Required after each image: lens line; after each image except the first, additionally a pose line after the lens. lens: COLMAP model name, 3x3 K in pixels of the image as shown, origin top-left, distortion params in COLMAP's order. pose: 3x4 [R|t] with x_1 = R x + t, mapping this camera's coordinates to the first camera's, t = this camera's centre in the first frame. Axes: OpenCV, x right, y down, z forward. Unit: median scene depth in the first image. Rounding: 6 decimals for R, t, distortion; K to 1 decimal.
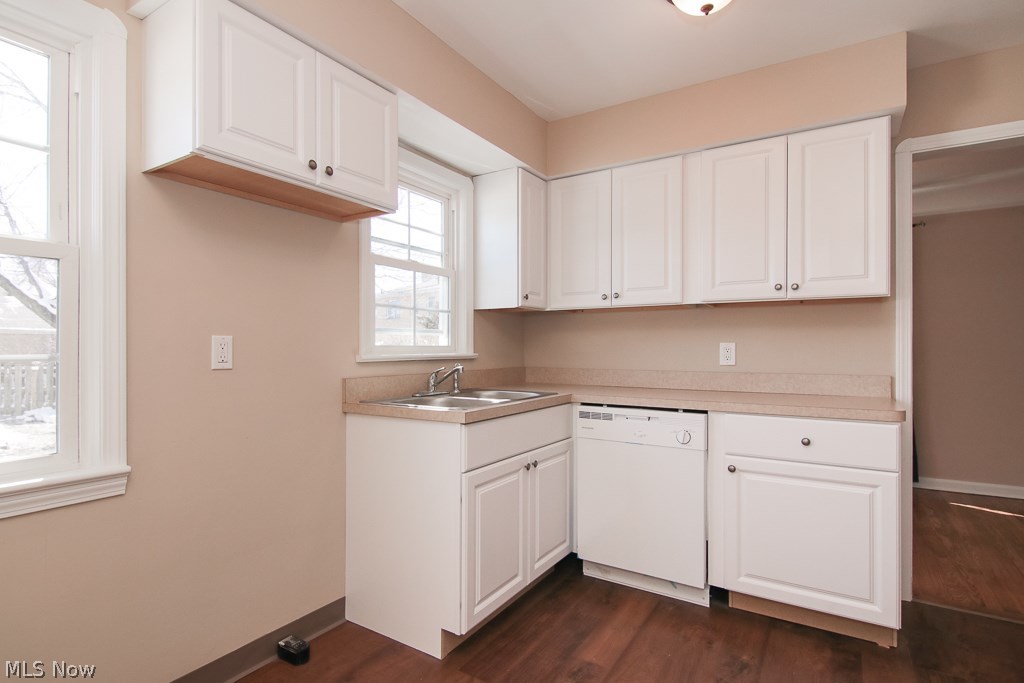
lens RADIAL K [[526.4, 0, 502.3], [0, 526.4, 343.8], [0, 0, 1]] dist [0.015937, -0.010003]
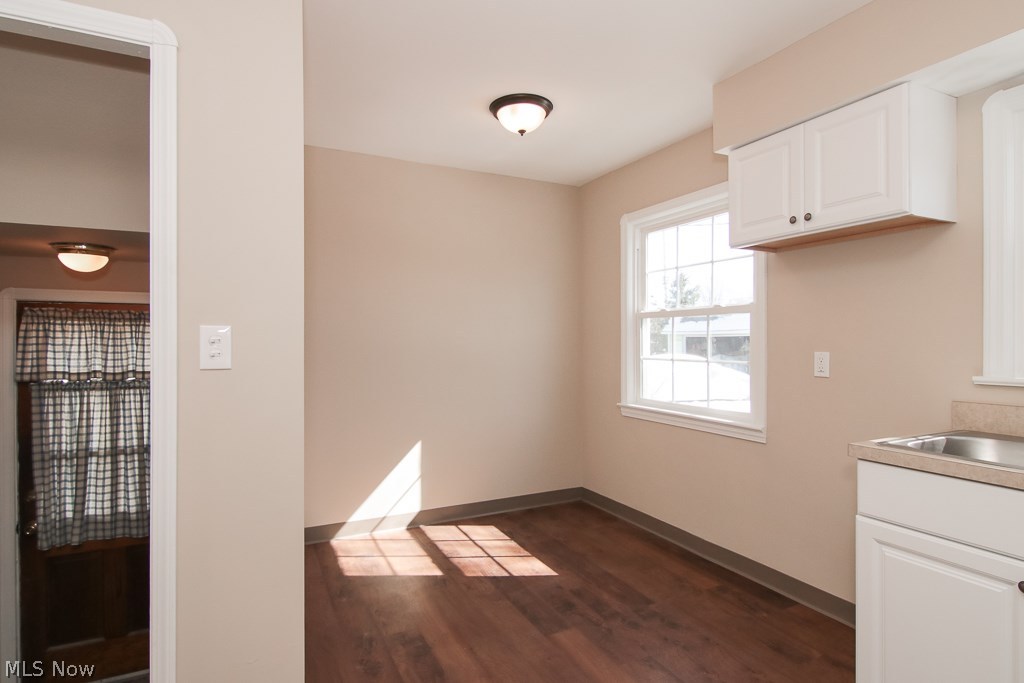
lens RADIAL K [[526.4, 0, 500.8], [0, 526.4, 339.4], [0, 0, 1]] dist [0.015937, -0.010003]
pose [[-0.535471, -0.000679, -0.844554, 0.804887], [0.009651, 0.999929, -0.006922, -0.035714], [0.844499, -0.011857, -0.535426, 0.795644]]
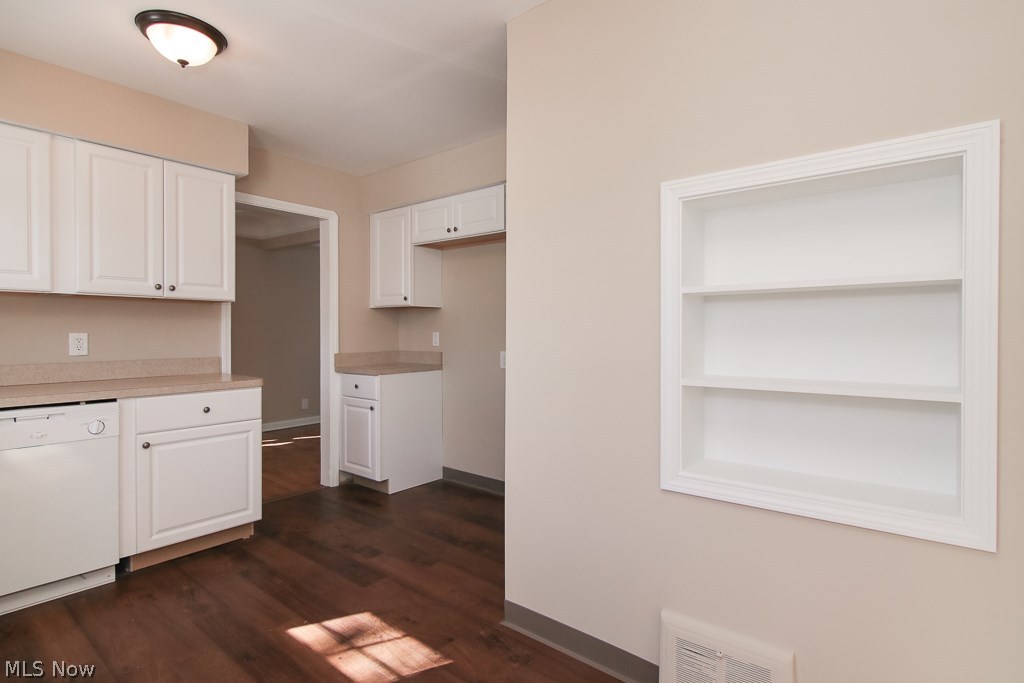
lens RADIAL K [[526.4, 0, 507.7], [0, 526.4, 337.3], [0, 0, 1]] dist [0.015937, -0.010003]
pose [[0.119082, -0.015572, 0.992762, -0.573285], [-0.009876, 0.999809, 0.016867, -0.022960], [-0.992835, -0.011813, 0.118905, 0.085206]]
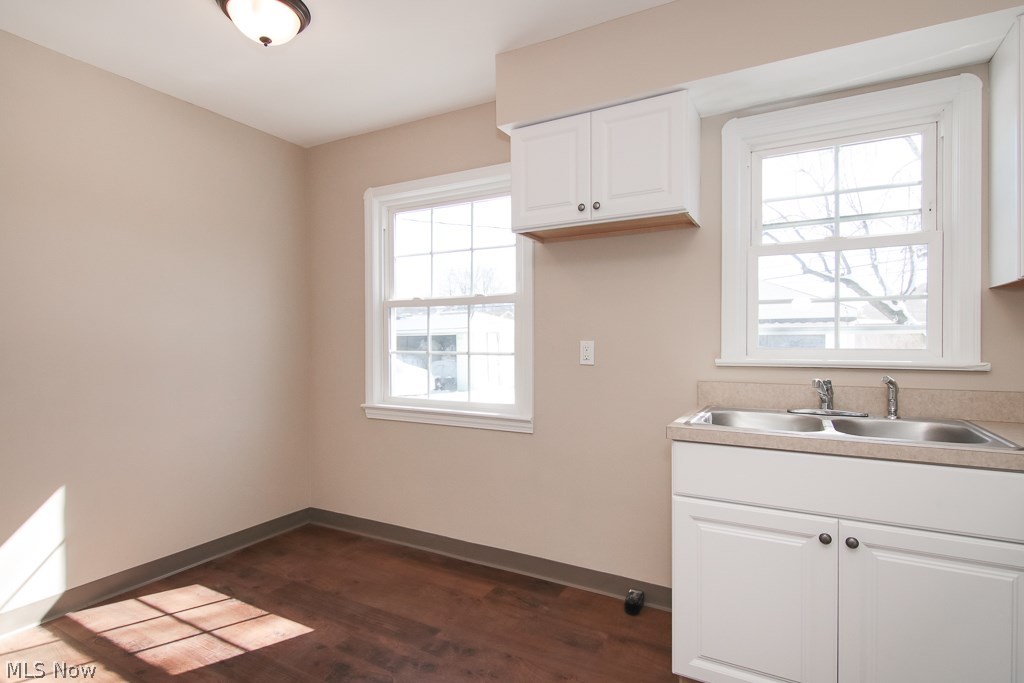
lens RADIAL K [[526.4, 0, 510.8], [0, 526.4, 341.3], [0, 0, 1]] dist [0.015937, -0.010003]
pose [[0.039975, 0.004160, -0.999192, 0.664013], [0.009920, 0.999940, 0.004560, -0.017556], [0.999151, -0.010095, 0.039932, 0.569494]]
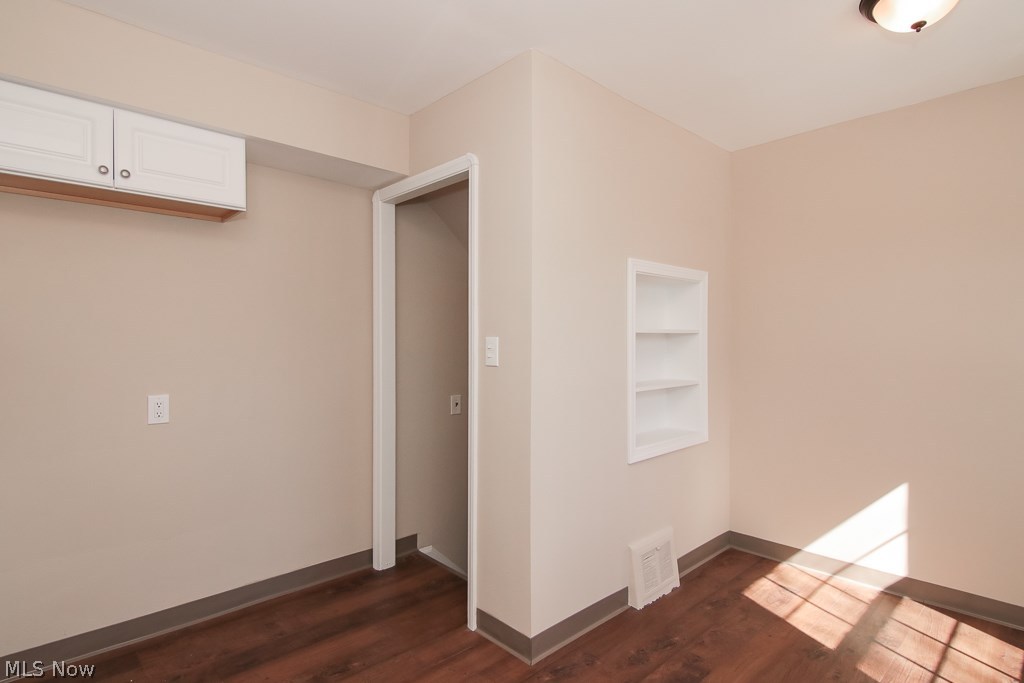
lens RADIAL K [[526.4, 0, 513.6], [0, 526.4, 342.4], [0, 0, 1]] dist [0.015937, -0.010003]
pose [[-0.967686, 0.002319, 0.252148, 0.150487], [-0.000520, 0.999937, -0.011196, -0.039853], [-0.252158, -0.010965, -0.967624, 1.092883]]
